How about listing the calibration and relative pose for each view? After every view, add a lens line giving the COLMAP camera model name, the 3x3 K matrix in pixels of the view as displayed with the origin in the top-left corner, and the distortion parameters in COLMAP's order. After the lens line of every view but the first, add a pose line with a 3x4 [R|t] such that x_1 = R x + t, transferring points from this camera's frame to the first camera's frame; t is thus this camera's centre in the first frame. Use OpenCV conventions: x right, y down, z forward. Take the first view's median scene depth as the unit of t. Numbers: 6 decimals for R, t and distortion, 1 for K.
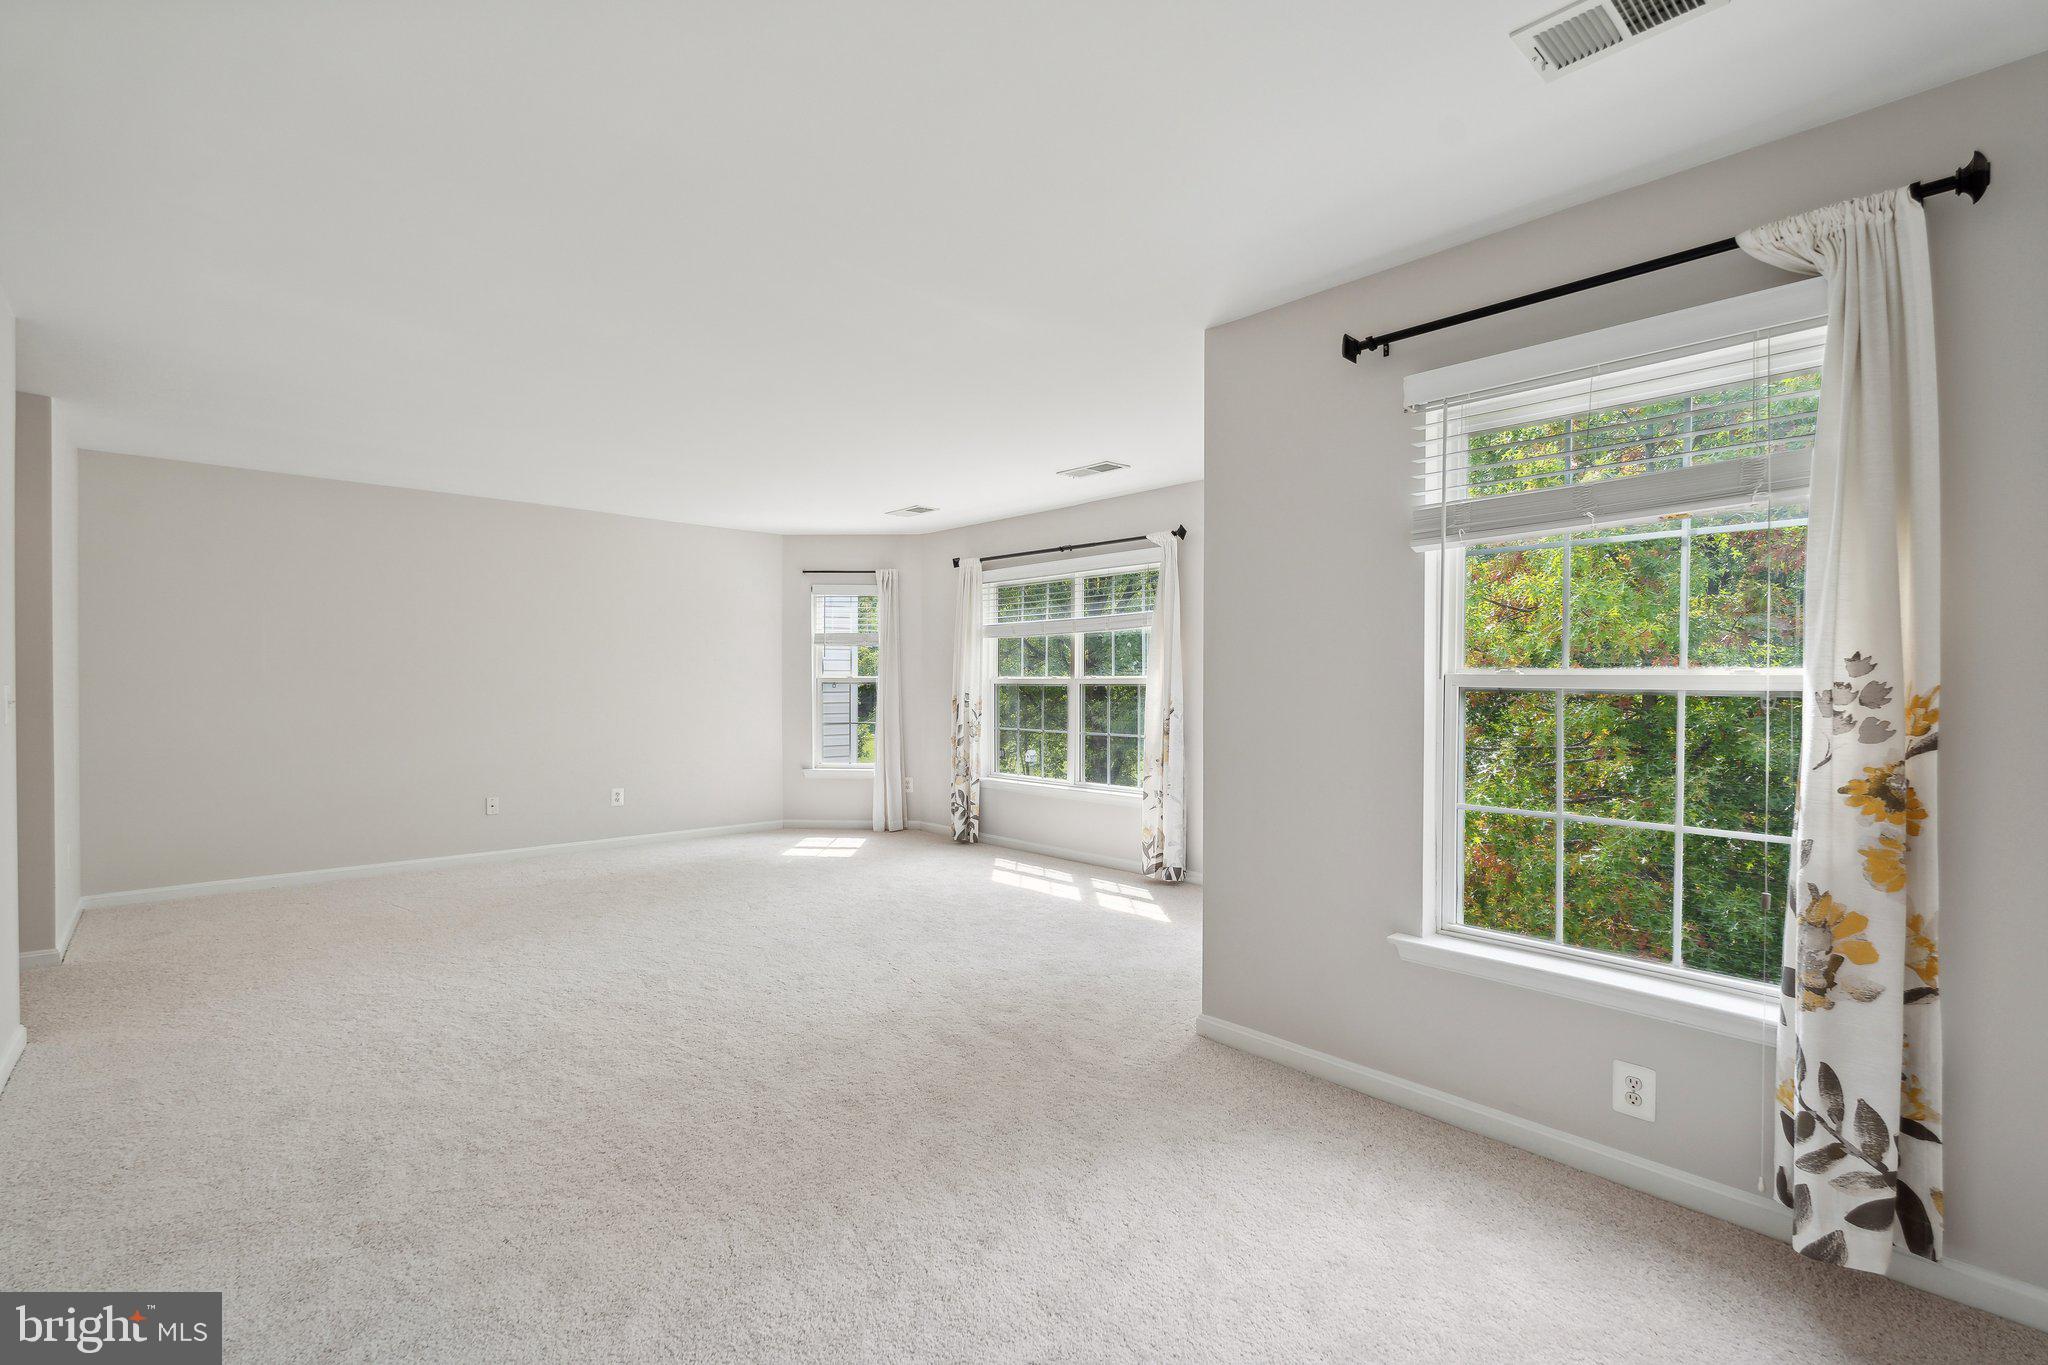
lens RADIAL K [[906.3, 0, 1070.3], [0, 906.3, 690.2], [0, 0, 1]] dist [0.000373, 0.000219]
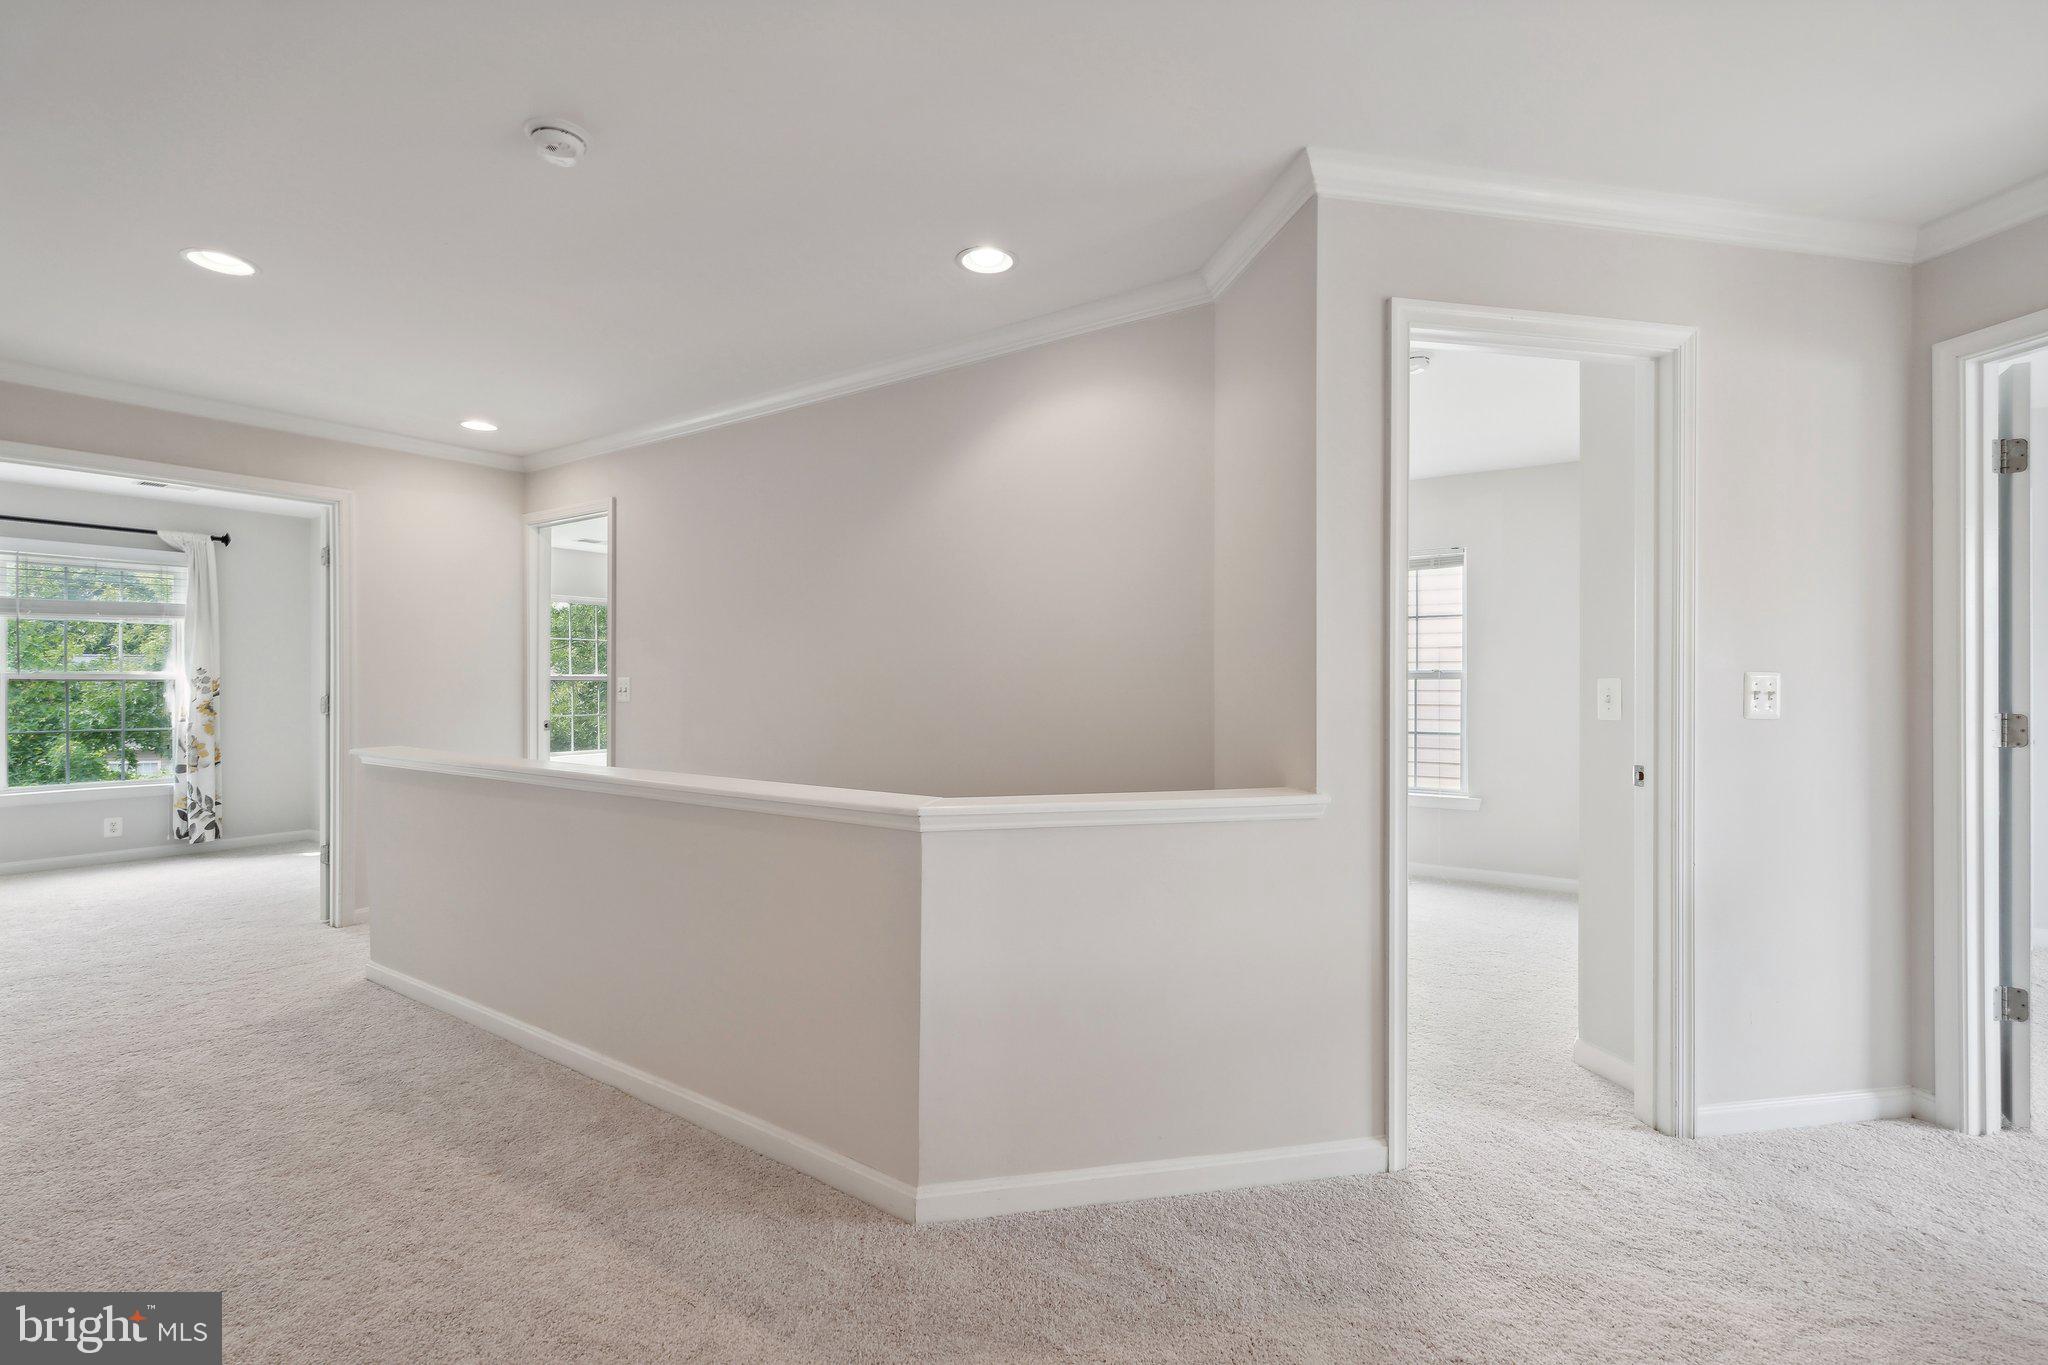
lens RADIAL K [[920.1, 0, 1021.5], [0, 920.1, 677.9], [0, 0, 1]] dist [-0.000024, 0.000084]
pose [[-0.185337, 0.003259, 0.982670, -3.191388], [0.012684, 0.999919, -0.000924, 0.040016], [-0.982593, 0.012293, -0.185364, -1.437966]]
